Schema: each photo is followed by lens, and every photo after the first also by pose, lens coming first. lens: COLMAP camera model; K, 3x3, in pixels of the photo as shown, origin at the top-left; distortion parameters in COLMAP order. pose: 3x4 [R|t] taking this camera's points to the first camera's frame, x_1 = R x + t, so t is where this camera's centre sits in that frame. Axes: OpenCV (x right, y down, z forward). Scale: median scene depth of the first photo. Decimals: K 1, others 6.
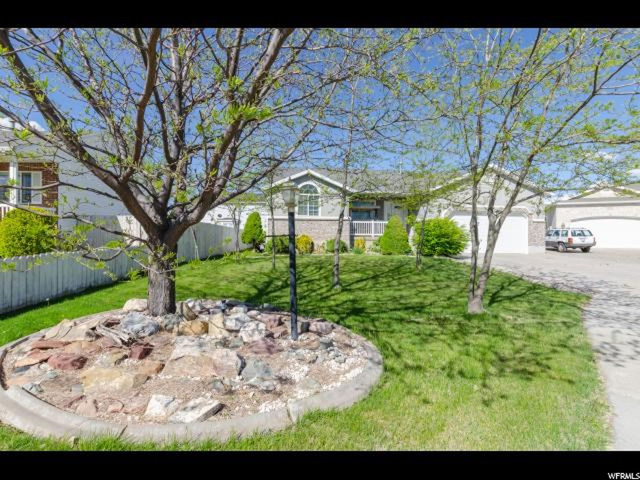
lens RADIAL K [[319.9, 0, 320.0], [0, 319.9, 240.0], [0, 0, 1]] dist [0.000321, -0.000234]
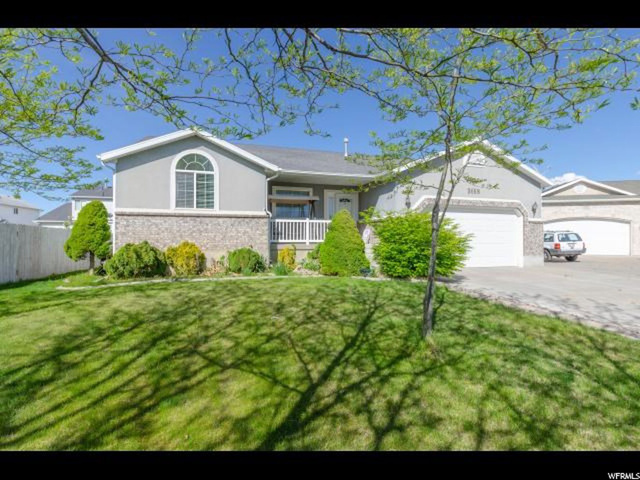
lens RADIAL K [[335.6, 0, 320.0], [0, 335.6, 240.0], [0, 0, 1]] dist [-0.000254, -0.000015]
pose [[0.982002, -0.004180, 0.188827, 0.066703], [0.006693, 0.999897, -0.012674, -0.010481], [-0.188754, 0.013710, 0.981929, 0.359430]]
